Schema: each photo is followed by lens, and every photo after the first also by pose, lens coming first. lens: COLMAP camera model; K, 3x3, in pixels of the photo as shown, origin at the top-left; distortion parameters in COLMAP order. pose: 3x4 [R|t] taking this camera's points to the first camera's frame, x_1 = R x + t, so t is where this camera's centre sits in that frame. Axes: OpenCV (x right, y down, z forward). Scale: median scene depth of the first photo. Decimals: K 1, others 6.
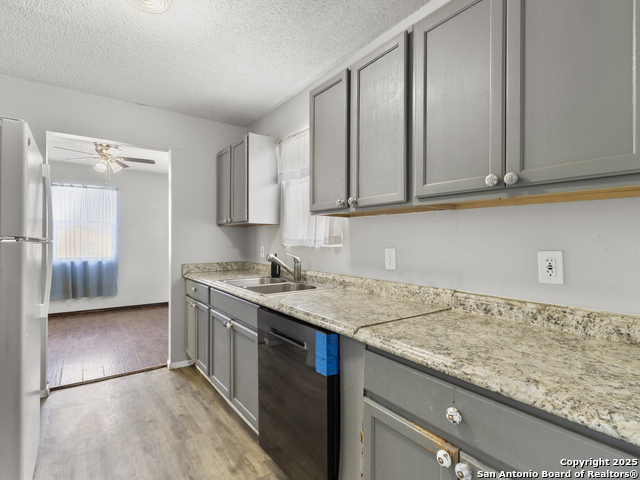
lens RADIAL K [[329.1, 0, 320.0], [0, 329.1, 240.0], [0, 0, 1]] dist [-0.001937, -0.000879]
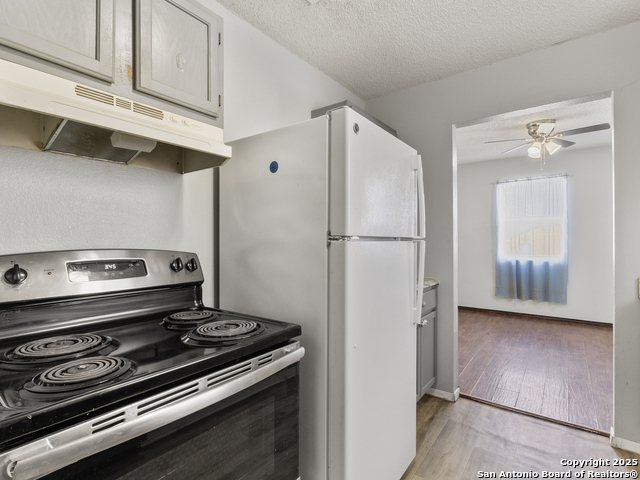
lens RADIAL K [[329.1, 0, 320.0], [0, 329.1, 240.0], [0, 0, 1]] dist [-0.001937, -0.000879]
pose [[0.306094, 0.007862, -0.951969, -0.023211], [0.000735, 0.999964, 0.008495, -0.002008], [0.952001, -0.003300, 0.306077, 0.180219]]
